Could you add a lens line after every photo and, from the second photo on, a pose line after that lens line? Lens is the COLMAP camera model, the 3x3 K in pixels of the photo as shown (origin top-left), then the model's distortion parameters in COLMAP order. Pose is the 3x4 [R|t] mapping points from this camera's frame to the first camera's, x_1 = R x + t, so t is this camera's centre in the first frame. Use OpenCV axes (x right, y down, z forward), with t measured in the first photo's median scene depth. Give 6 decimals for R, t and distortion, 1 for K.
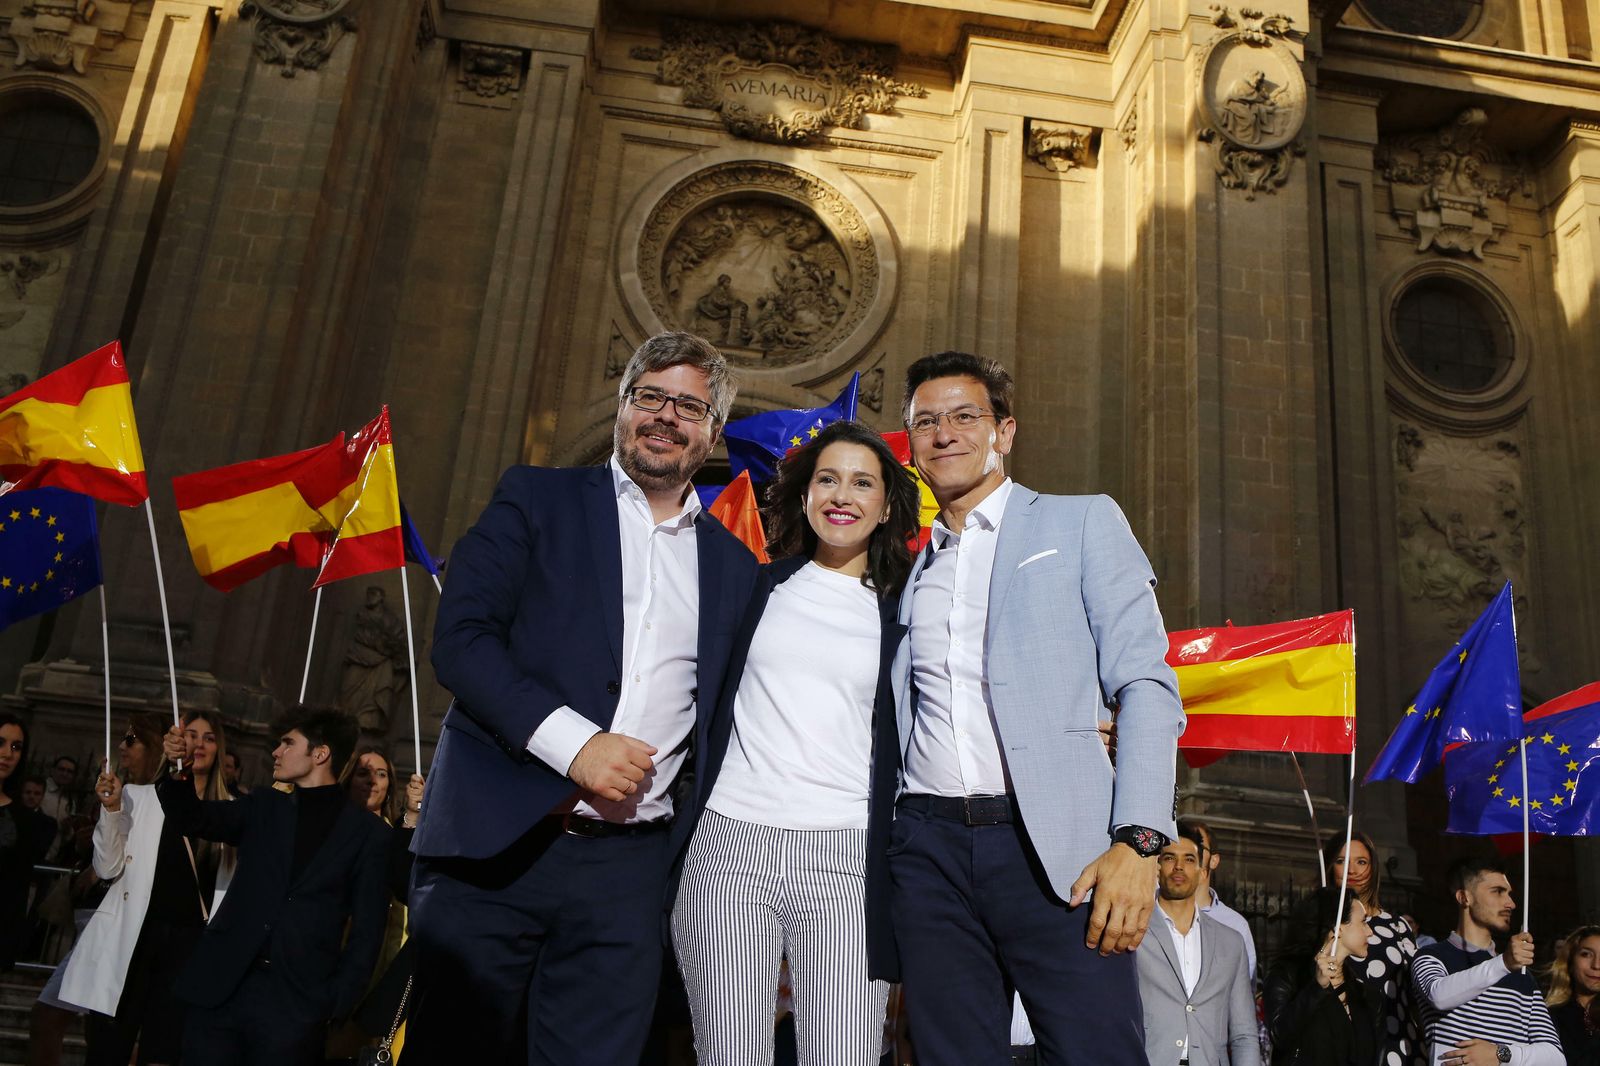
lens RADIAL K [[1542.1, 0, 800.0], [0, 1542.1, 533.0], [0, 0, 1]] dist [-0.128963, 0.163483]
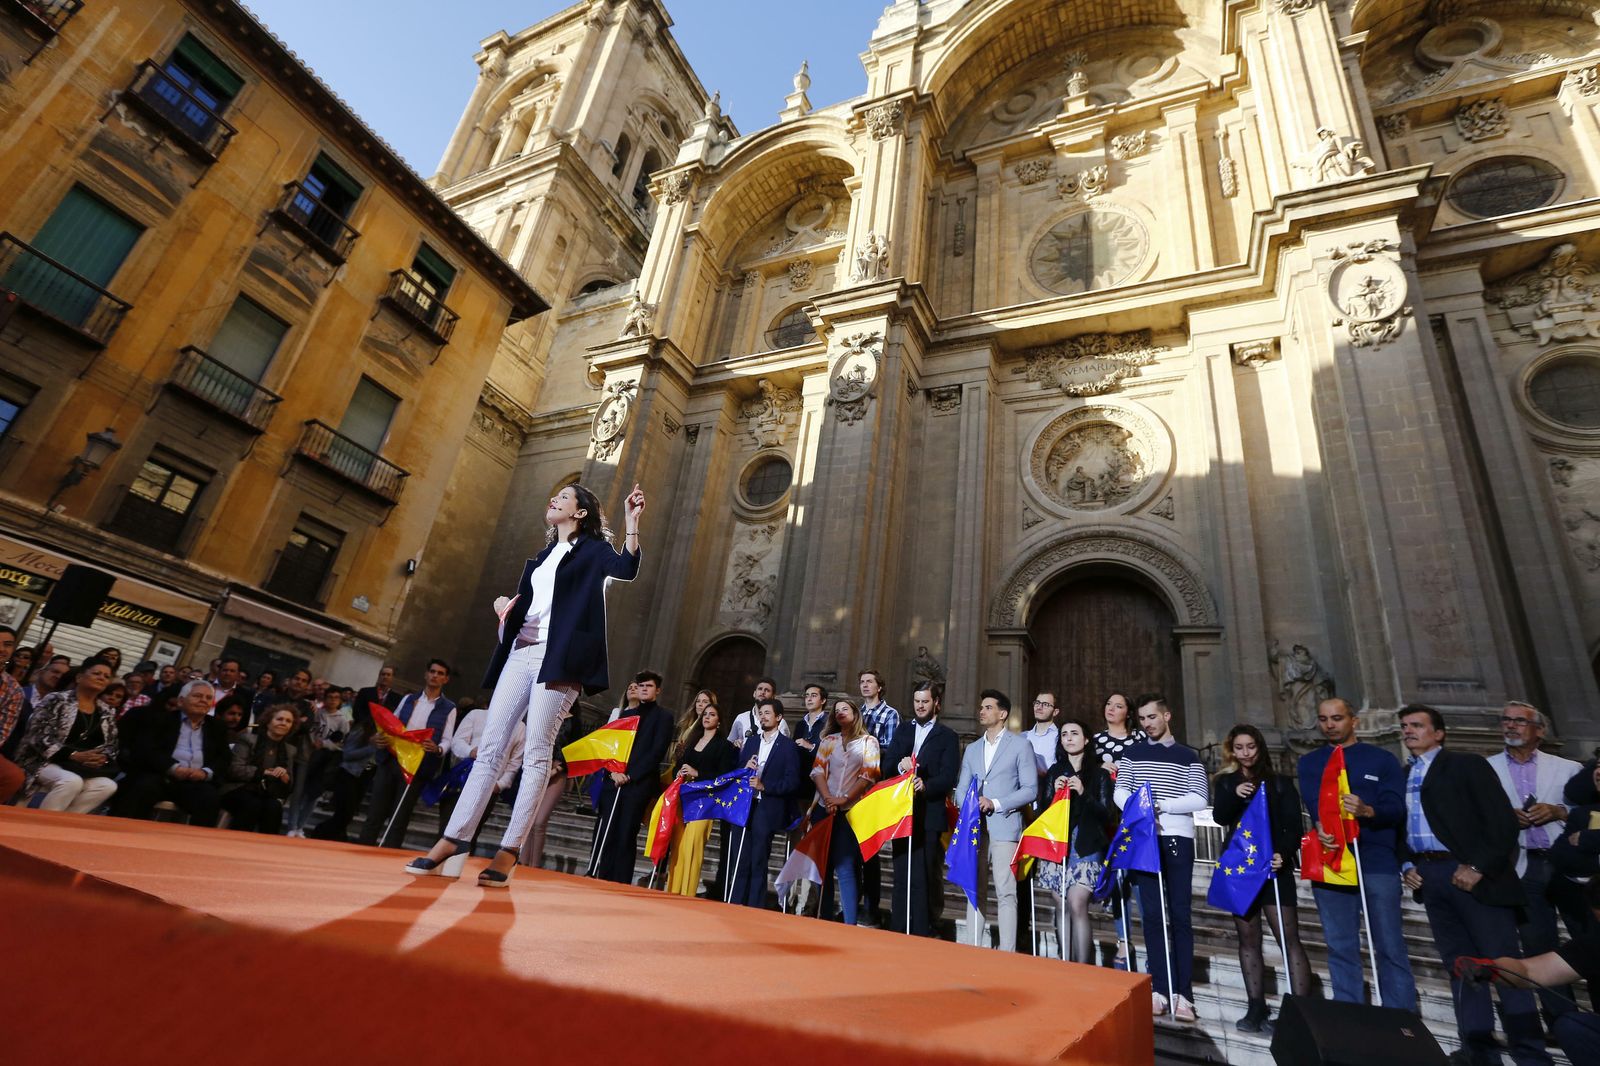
lens RADIAL K [[758.9, 0, 800.0], [0, 758.9, 533.0], [0, 0, 1]] dist [-0.053076, 0.019998]
pose [[0.853544, -0.188730, -0.485638, 0.101058], [0.127857, 0.979459, -0.155923, 0.020235], [0.505090, 0.070995, 0.860142, -0.002680]]
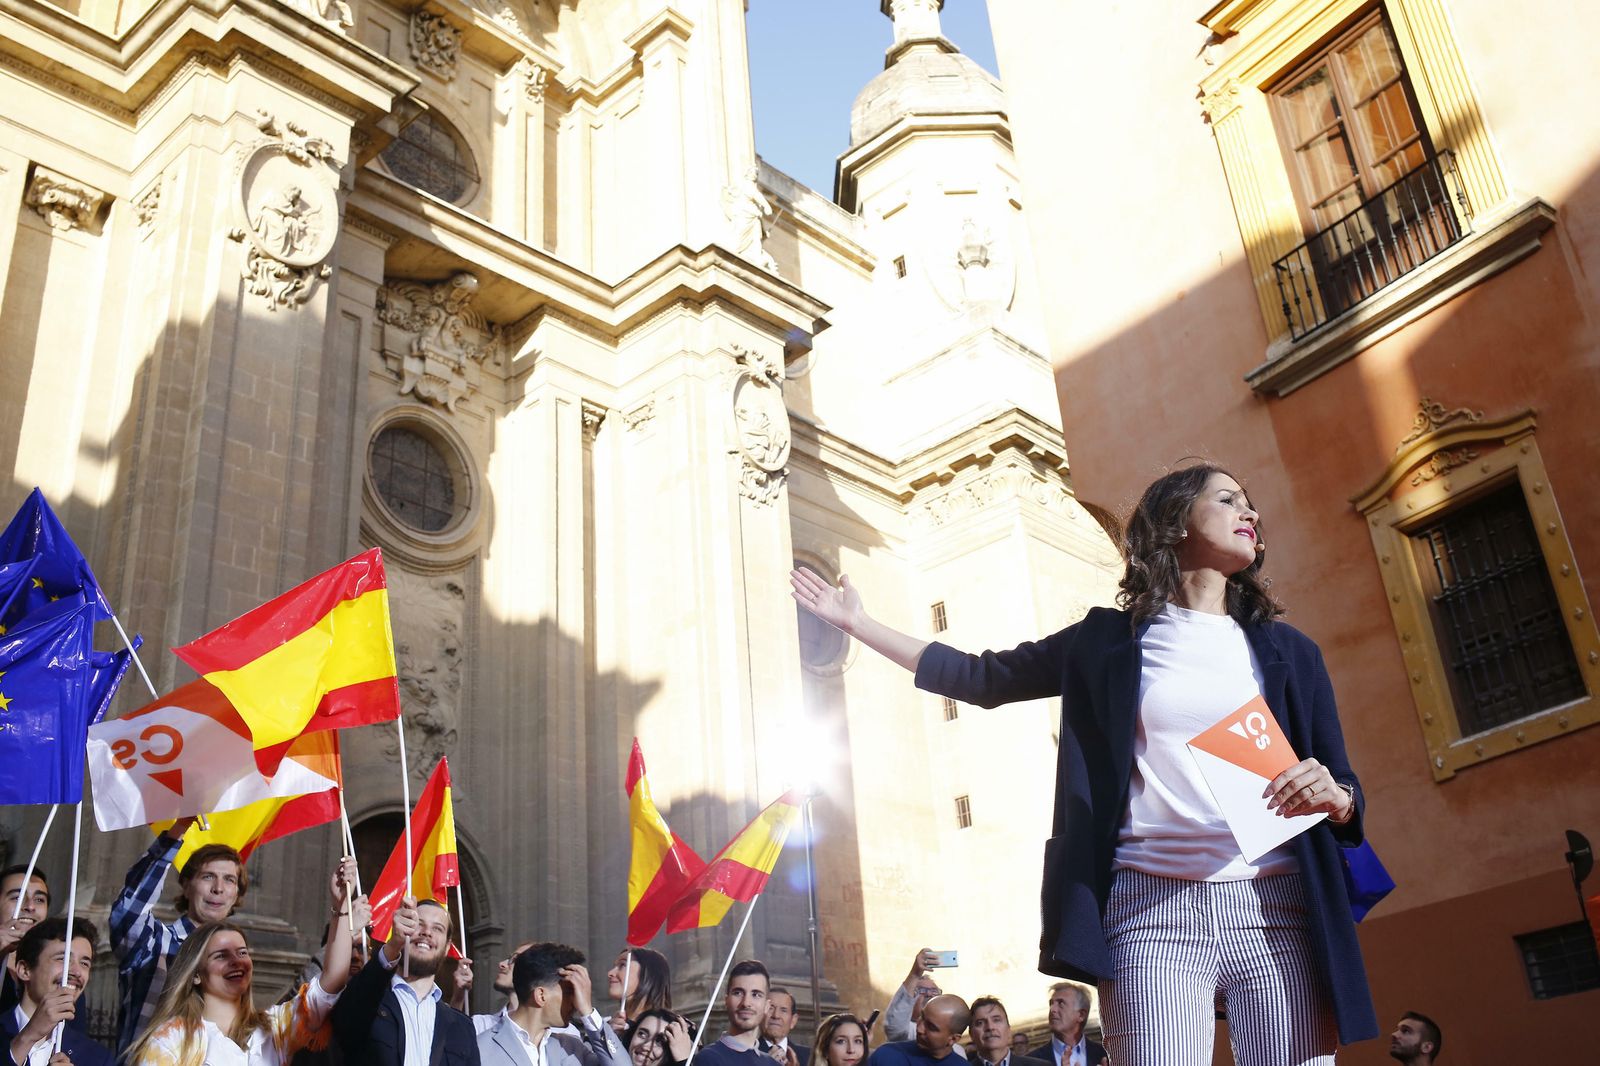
lens RADIAL K [[1535.6, 0, 800.0], [0, 1535.6, 533.0], [0, 0, 1]] dist [-0.101443, 0.151042]
pose [[0.744346, 0.154036, 0.649787, -0.062751], [-0.102243, 0.987849, -0.117054, 0.005903], [-0.659921, 0.020692, 0.751050, 0.023434]]
